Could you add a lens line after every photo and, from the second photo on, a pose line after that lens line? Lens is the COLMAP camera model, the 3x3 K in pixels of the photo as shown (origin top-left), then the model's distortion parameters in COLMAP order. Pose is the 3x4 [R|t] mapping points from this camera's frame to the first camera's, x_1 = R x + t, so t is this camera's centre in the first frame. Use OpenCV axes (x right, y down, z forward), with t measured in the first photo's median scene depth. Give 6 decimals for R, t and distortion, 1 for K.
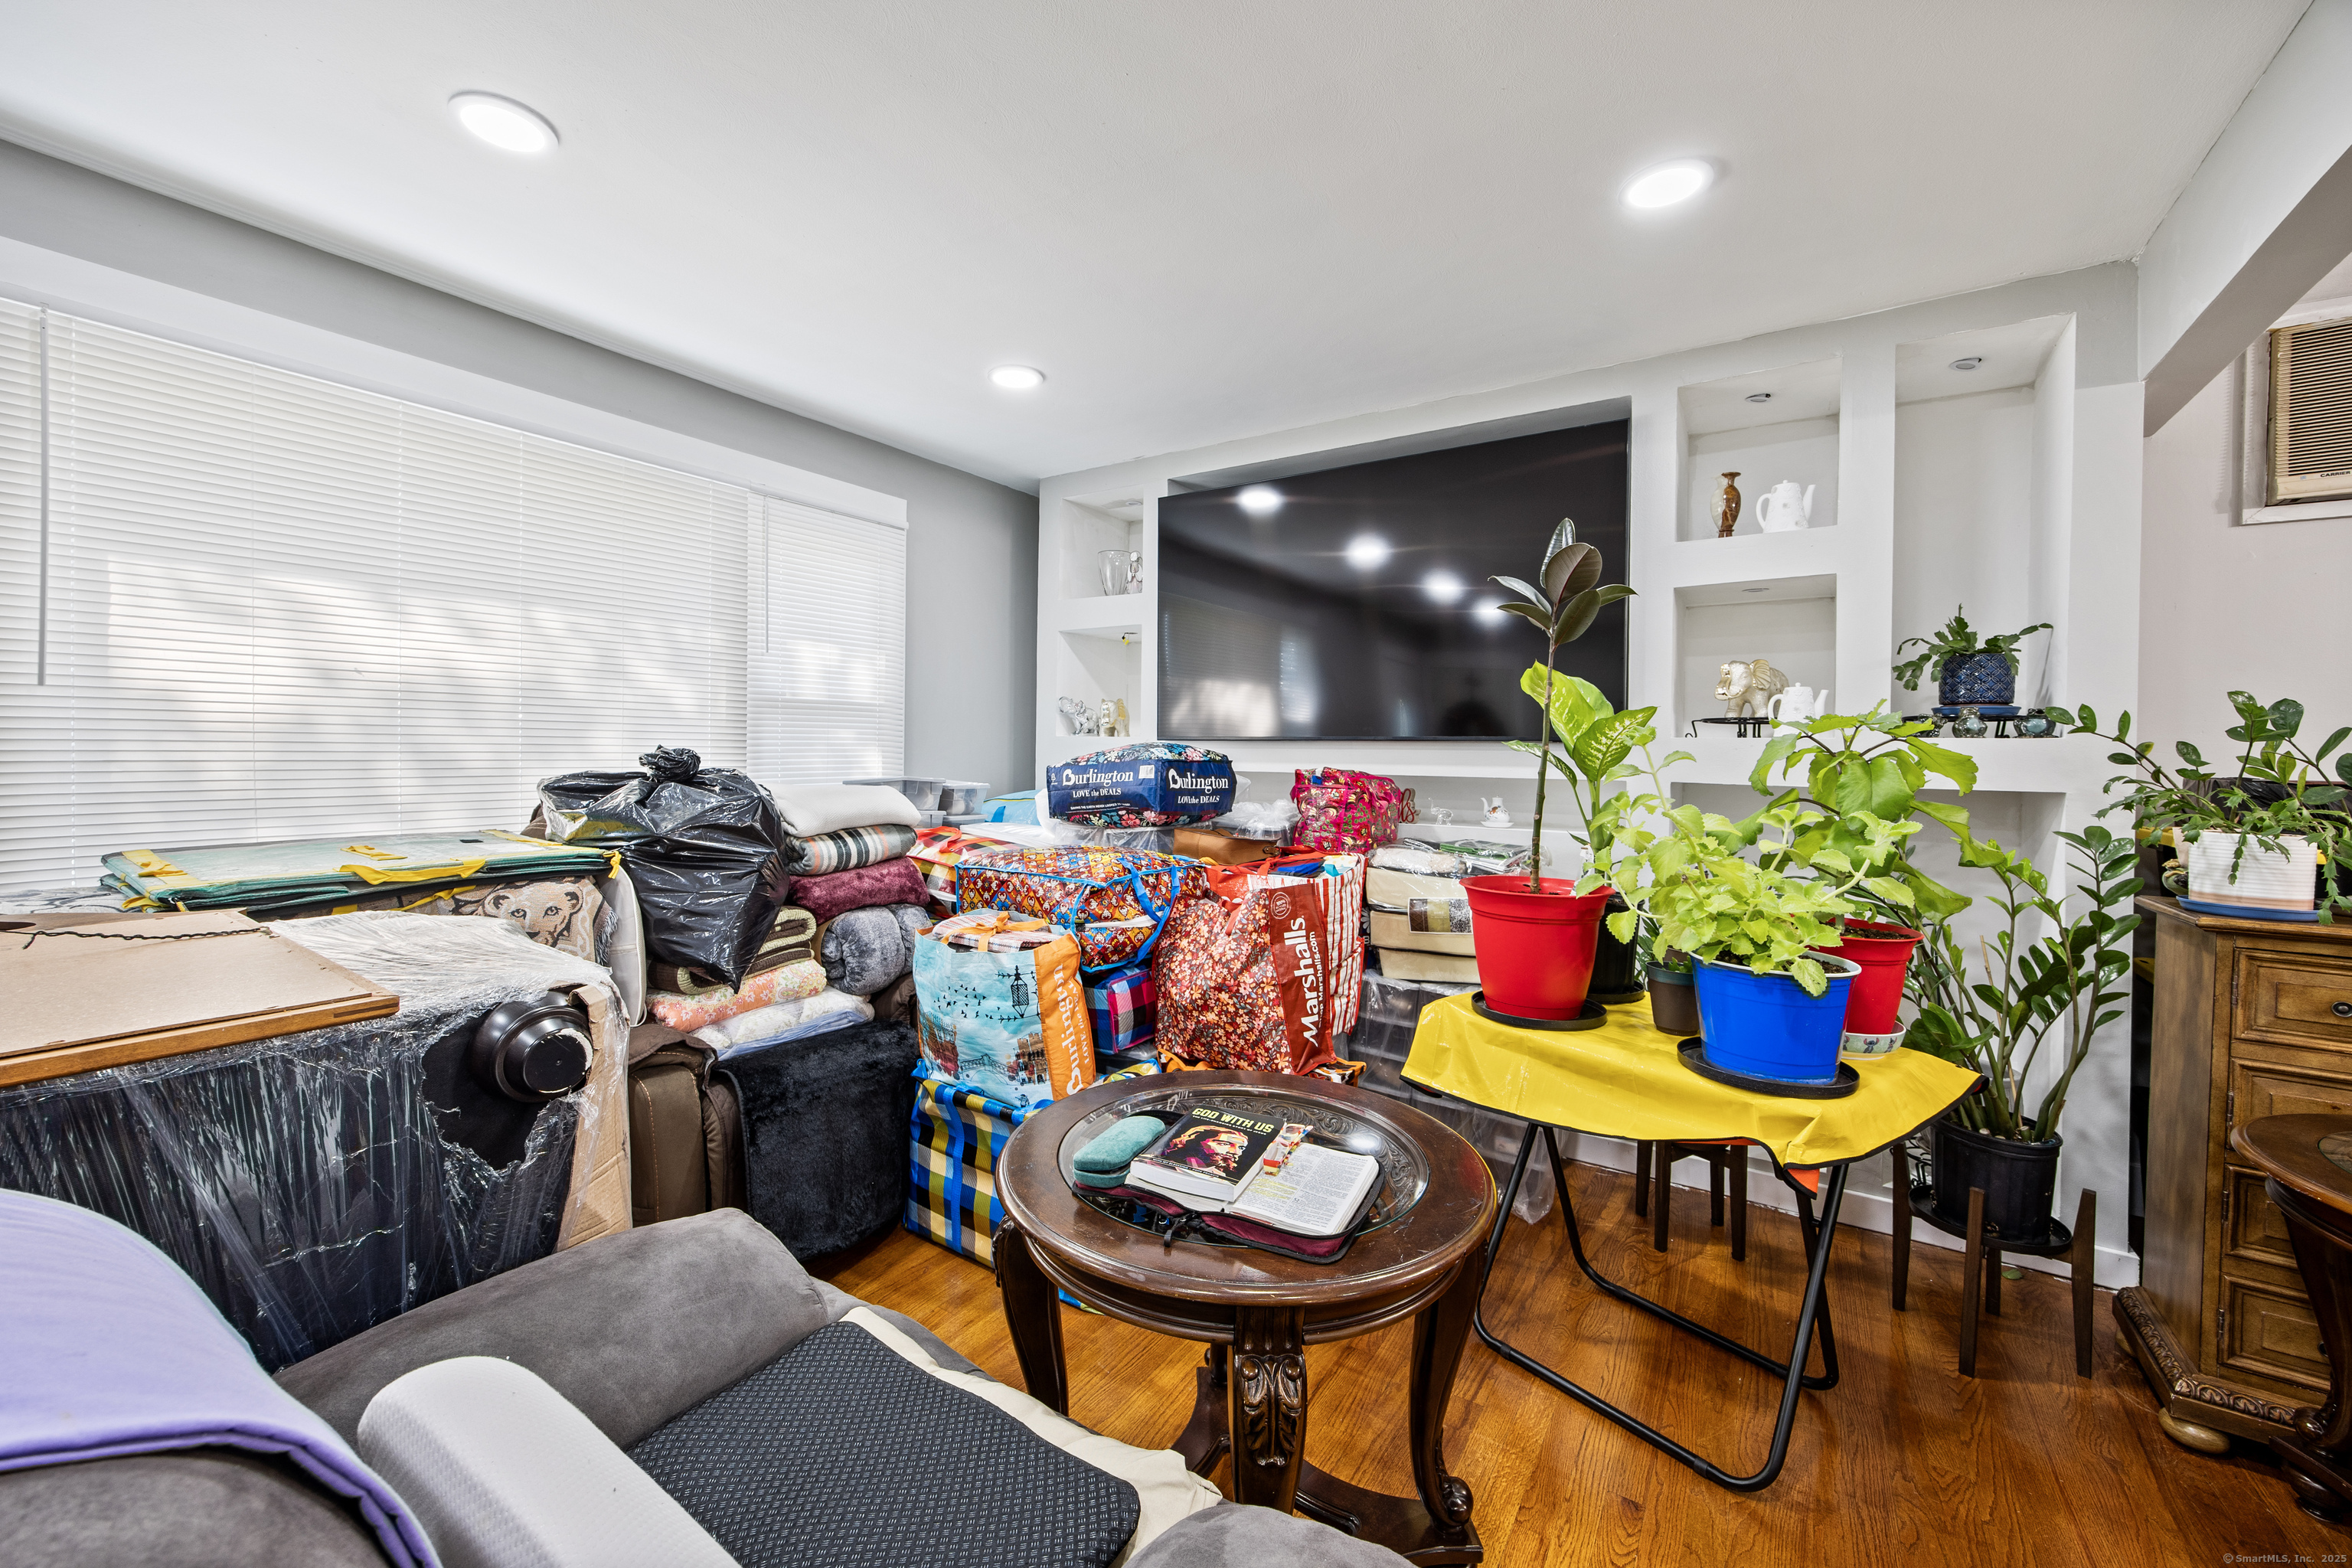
lens RADIAL K [[914.5, 0, 1145.6], [0, 914.5, 758.8], [0, 0, 1]] dist [-0.001568, -0.000314]
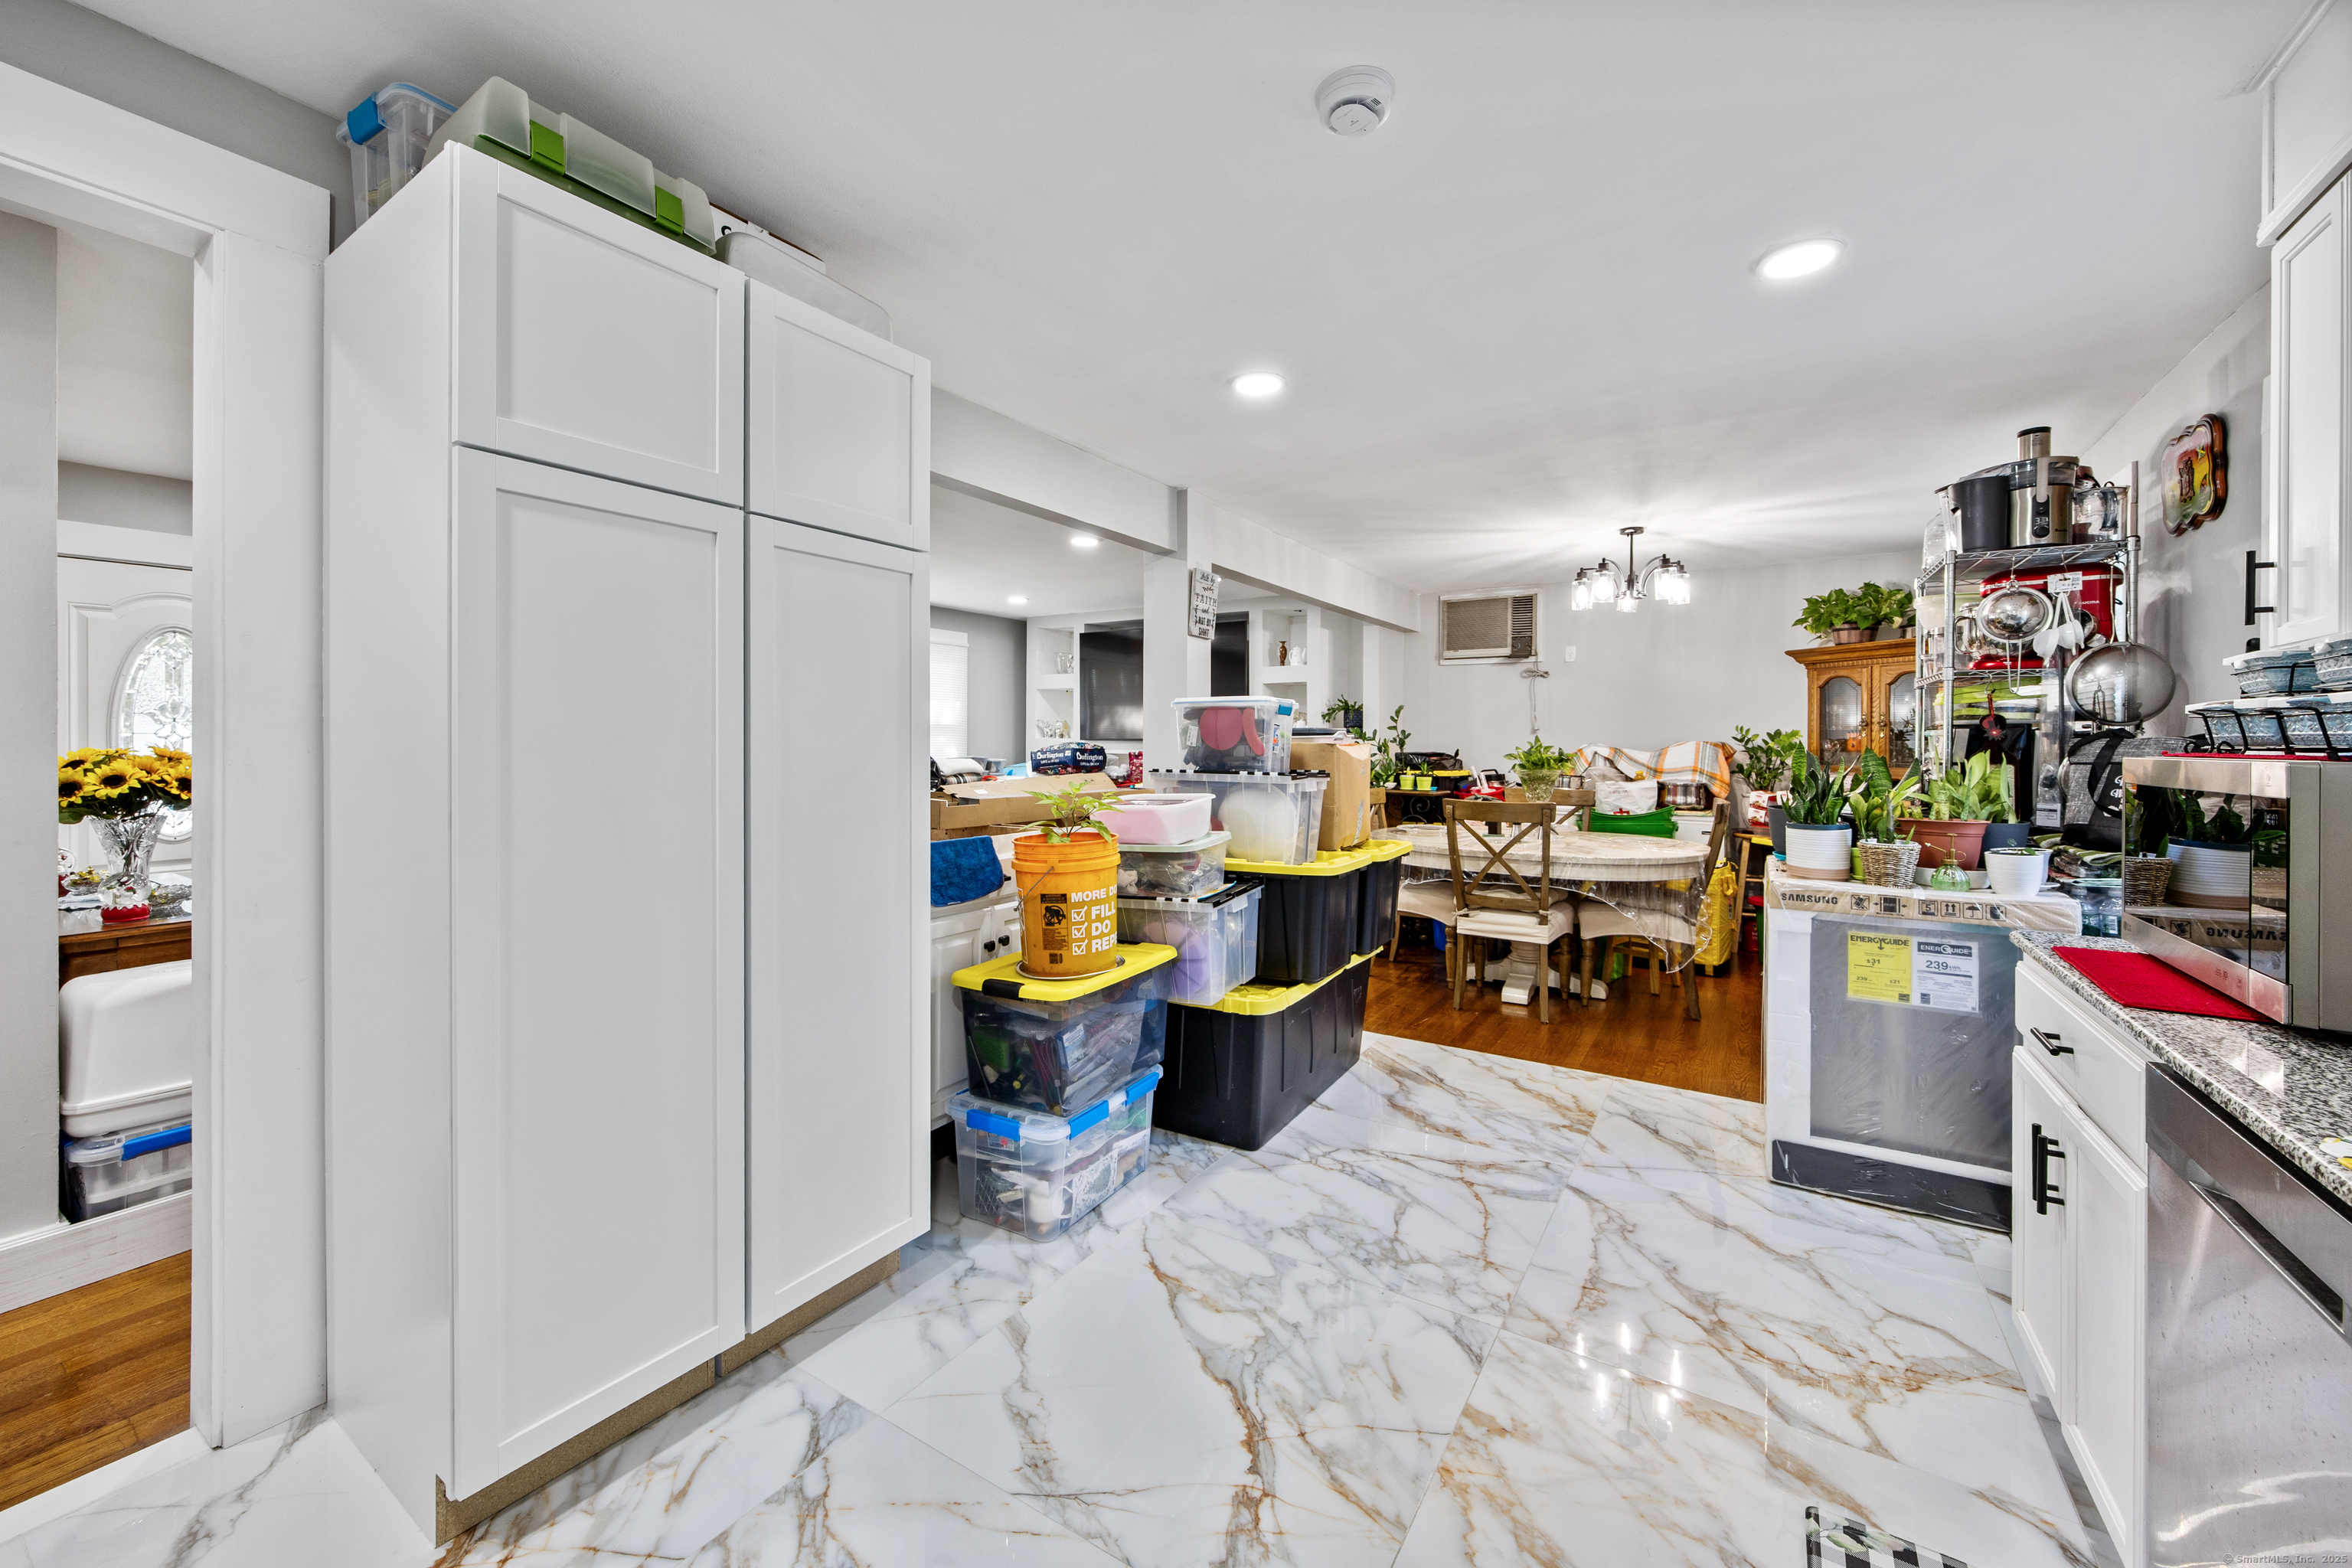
lens RADIAL K [[914.5, 0, 1145.6], [0, 914.5, 758.8], [0, 0, 1]] dist [-0.001568, -0.000314]
pose [[0.999738, -0.007006, 0.021780, 0.265092], [0.006904, 0.999965, 0.004746, 0.032103], [-0.021813, -0.004594, 0.999752, -2.637680]]
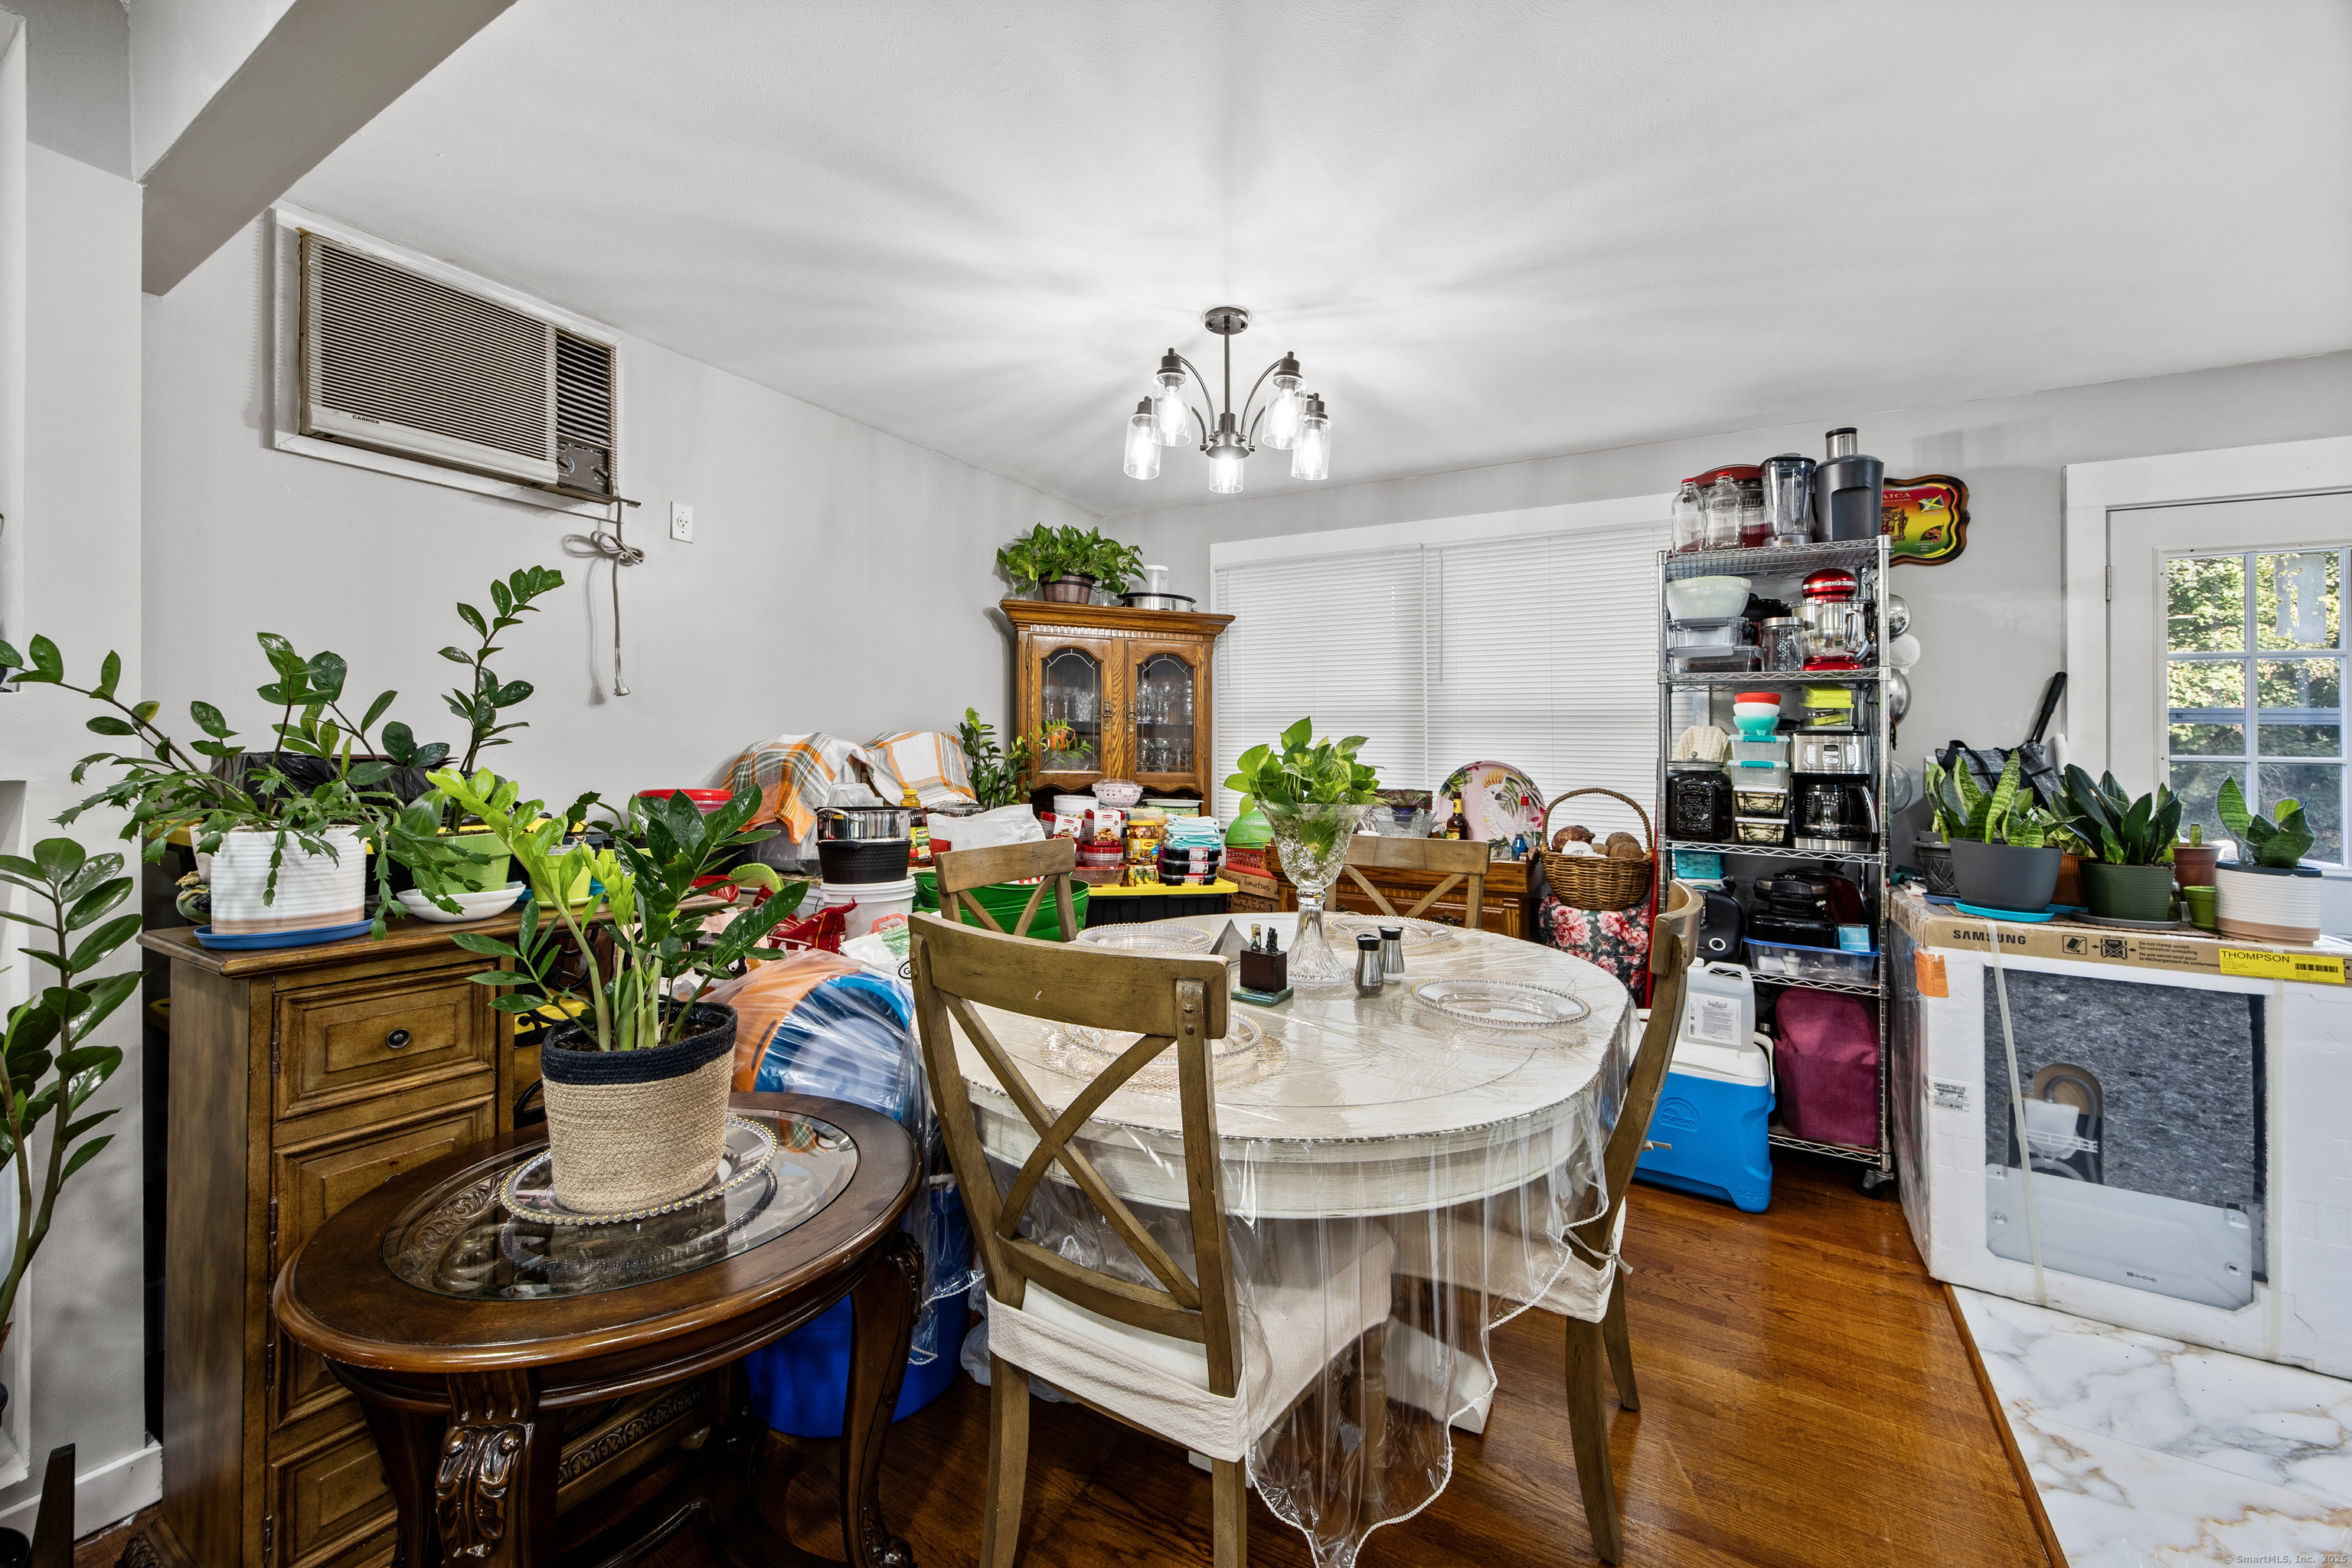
lens RADIAL K [[922.9, 0, 1193.2], [0, 922.9, 761.9], [0, 0, 1]] dist [-0.000579, -0.000241]
pose [[-0.084778, -0.026109, 0.996058, 0.381977], [-0.004620, 0.999656, 0.025810, 0.005243], [-0.996389, -0.002414, -0.084869, 0.314326]]
